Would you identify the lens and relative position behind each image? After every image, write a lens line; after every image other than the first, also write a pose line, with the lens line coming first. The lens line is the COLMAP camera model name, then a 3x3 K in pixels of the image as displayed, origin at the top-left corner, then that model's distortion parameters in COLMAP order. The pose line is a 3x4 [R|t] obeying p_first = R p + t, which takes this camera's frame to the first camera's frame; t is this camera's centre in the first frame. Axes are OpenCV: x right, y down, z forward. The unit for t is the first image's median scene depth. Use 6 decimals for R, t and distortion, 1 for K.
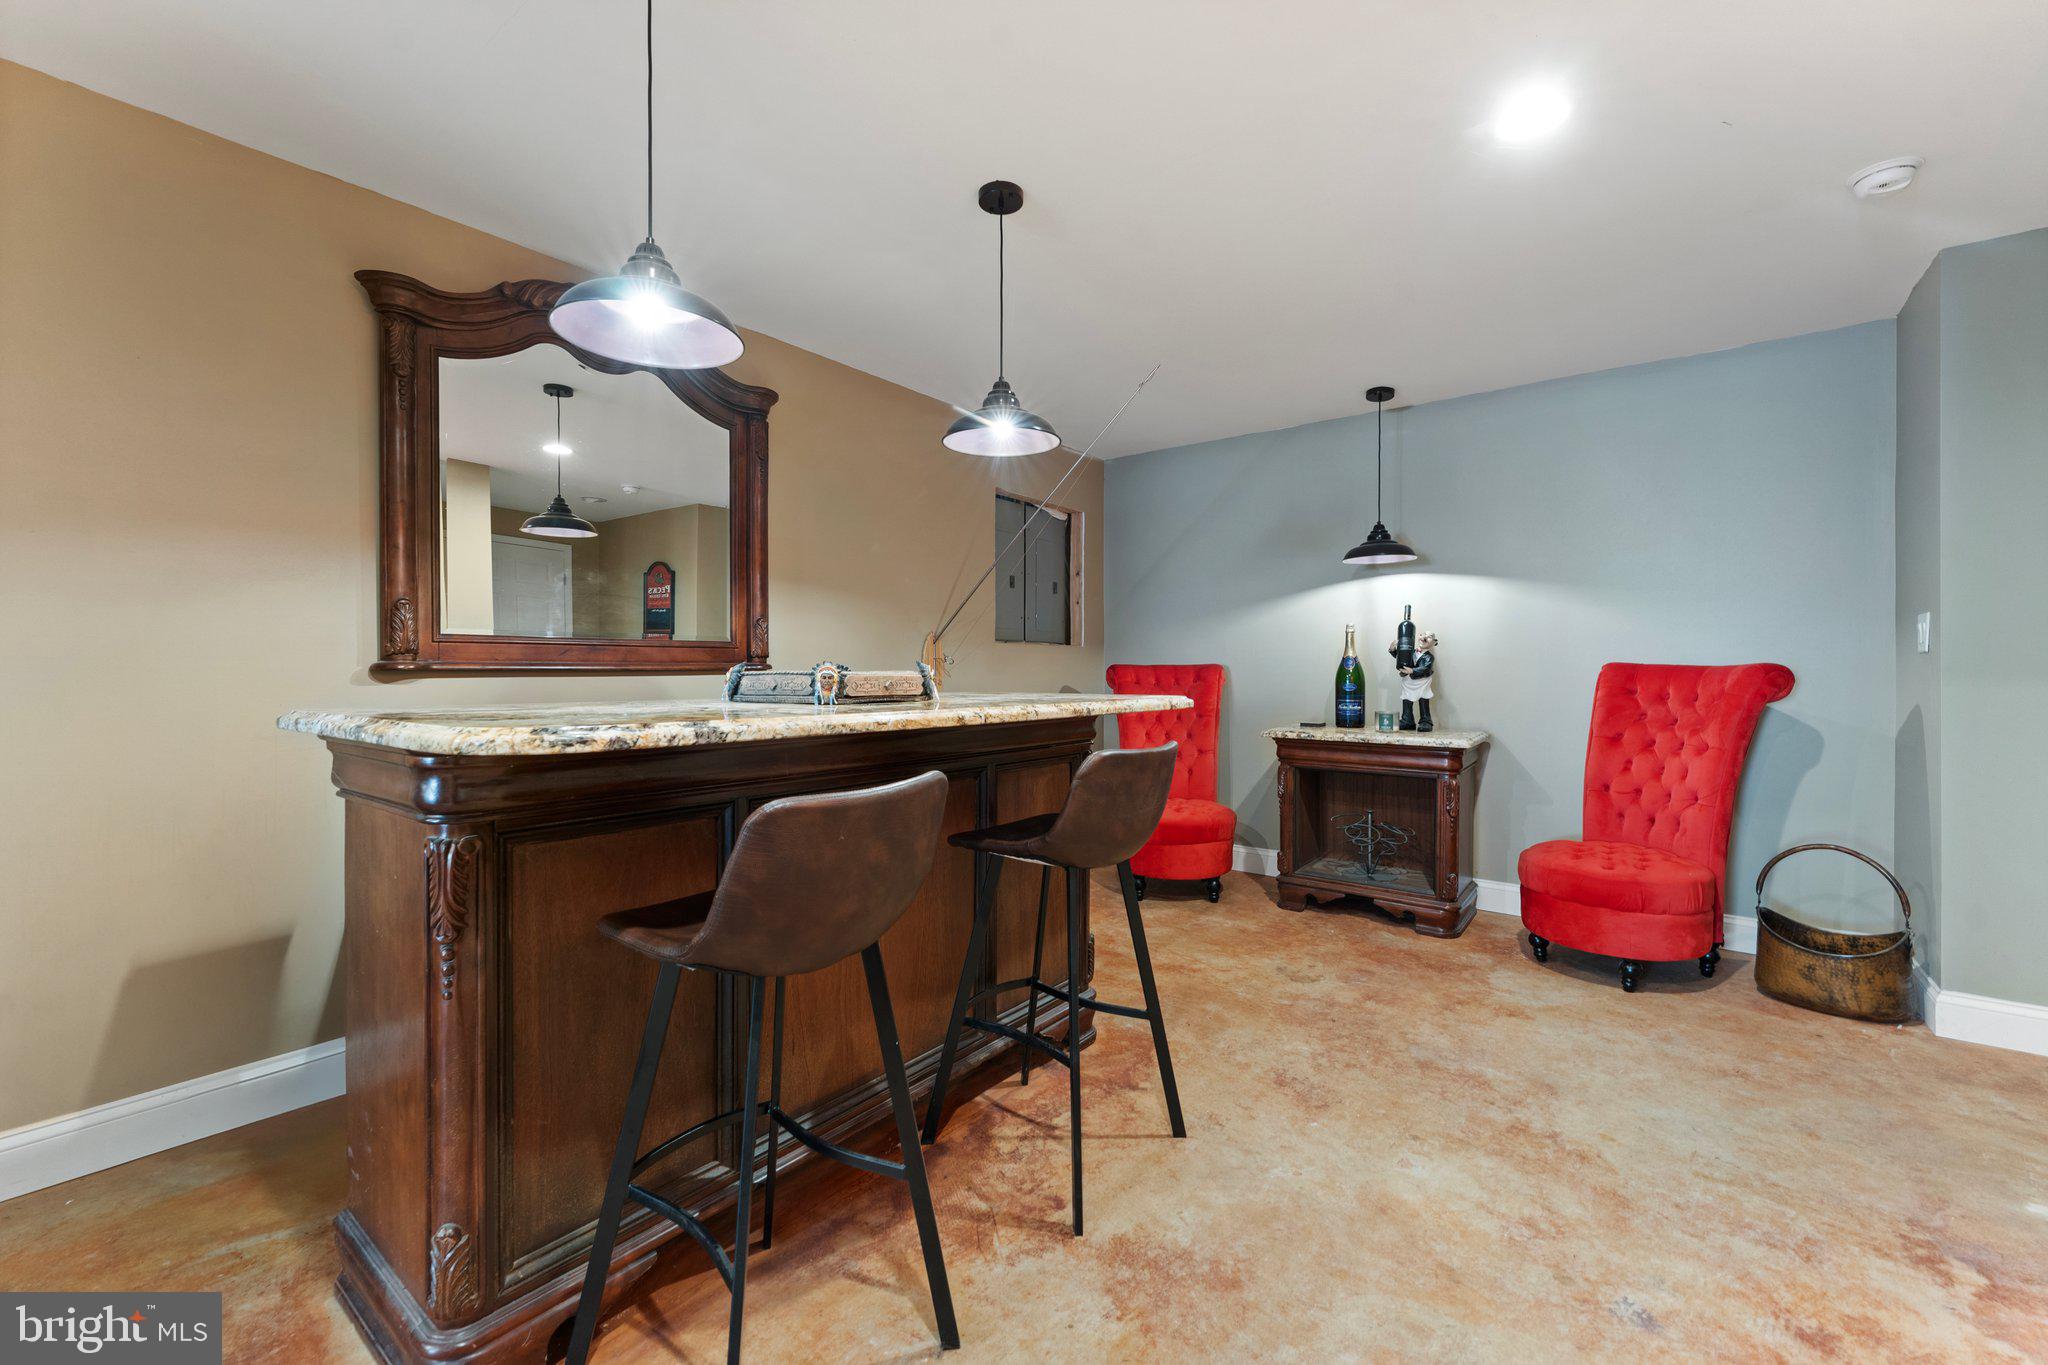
lens RADIAL K [[847.4, 0, 1015.9], [0, 847.4, 673.0], [0, 0, 1]] dist [0.014982, 0.000035]
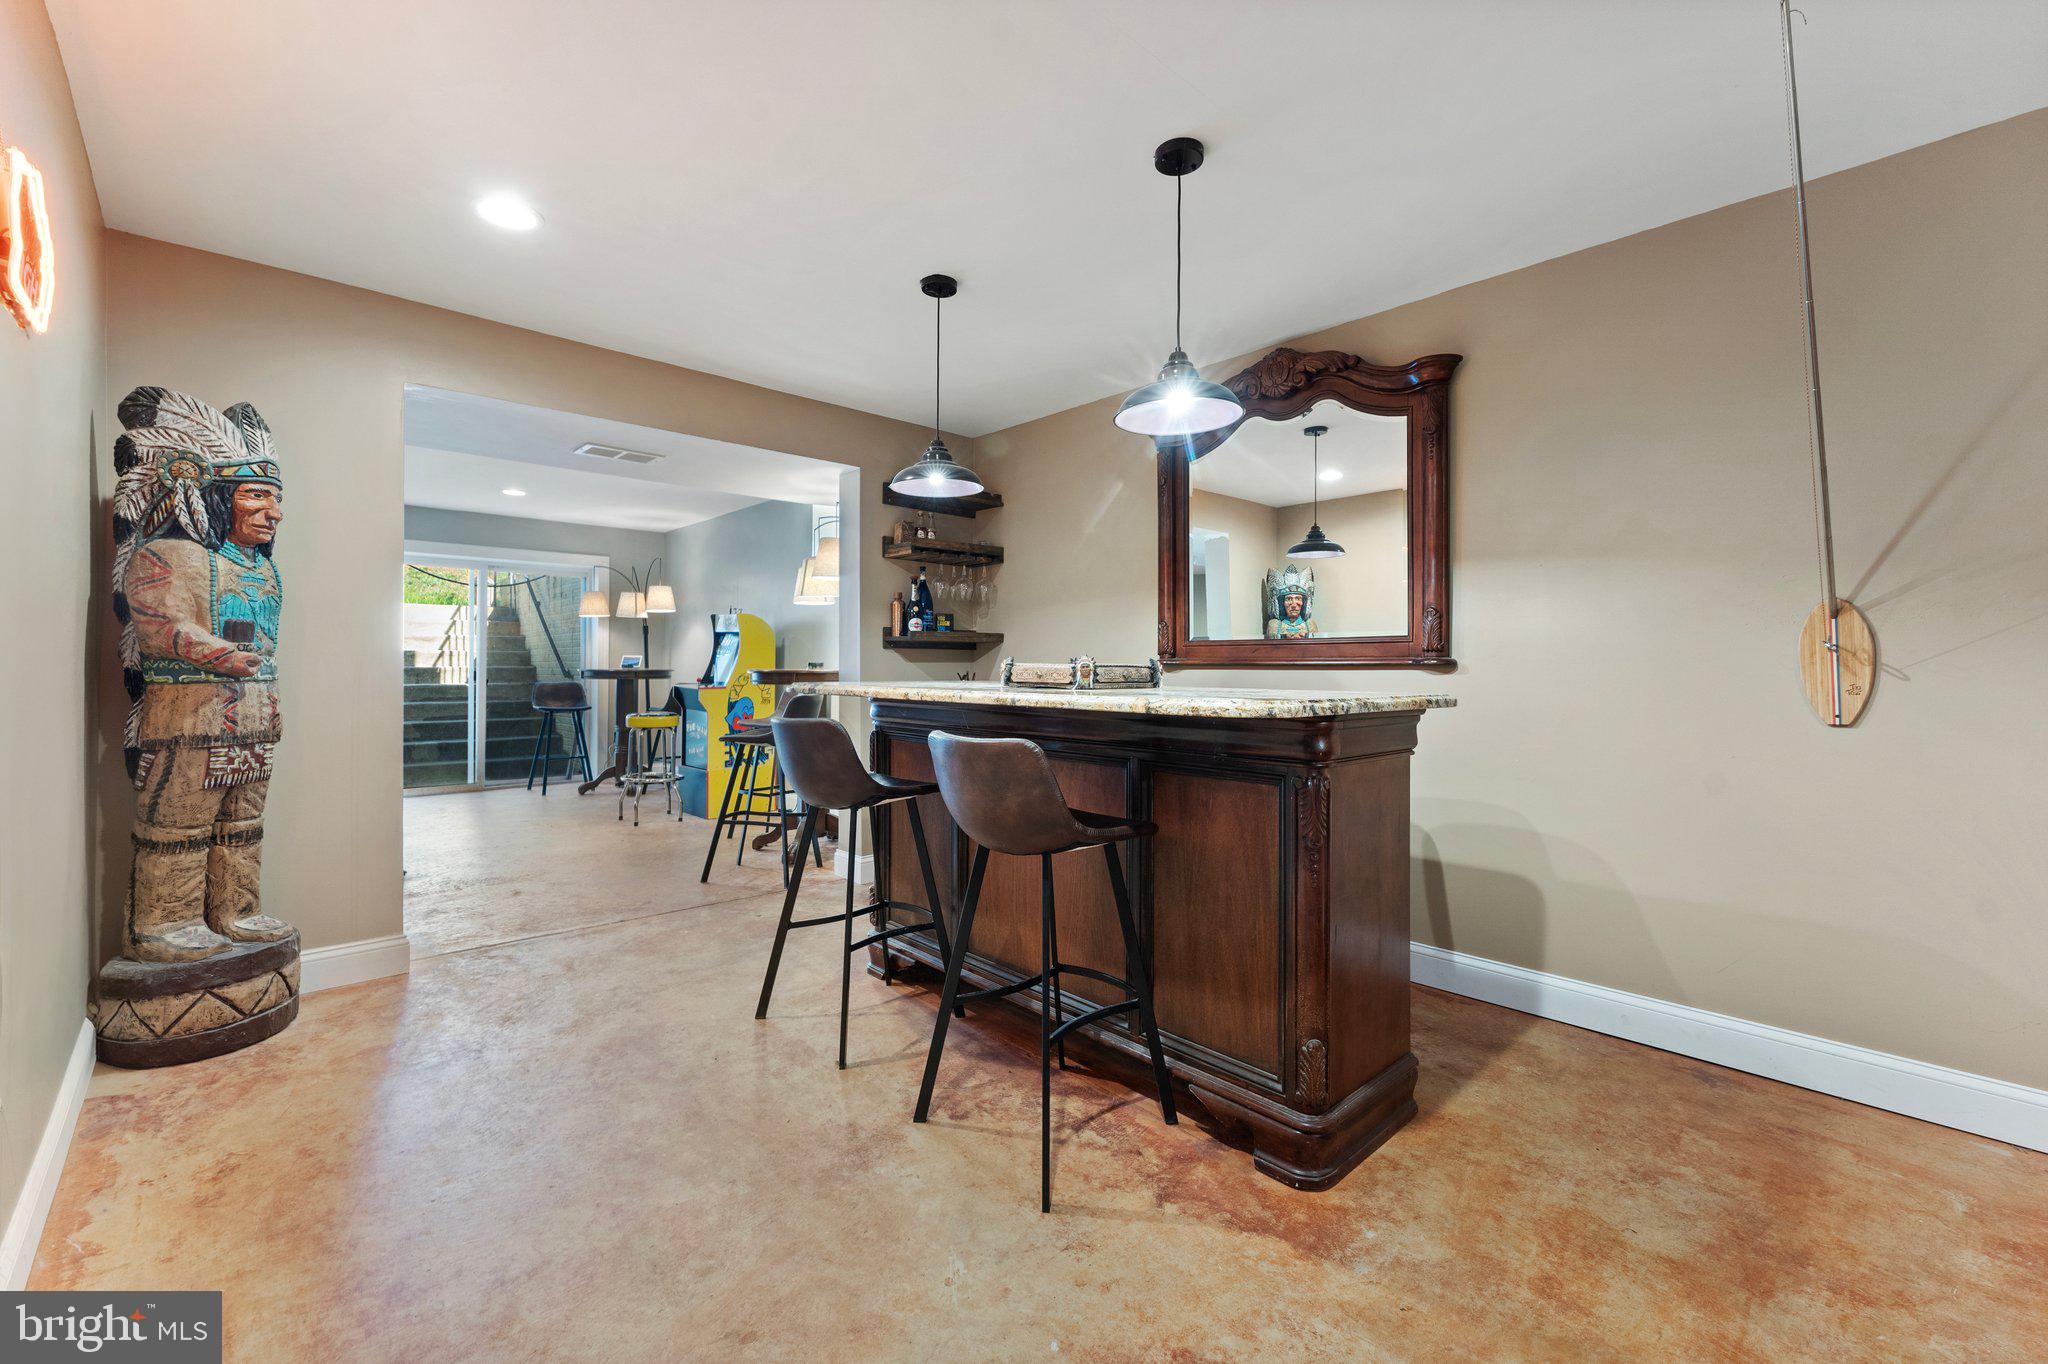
lens RADIAL K [[847.4, 0, 1015.9], [0, 847.4, 672.5], [0, 0, 1]] dist [0.014982, 0.000035]
pose [[-0.165243, 0.005706, -0.986236, 1.028478], [-0.010540, 0.999916, 0.007551, 0.002050], [0.986196, 0.011643, -0.165169, 1.096843]]
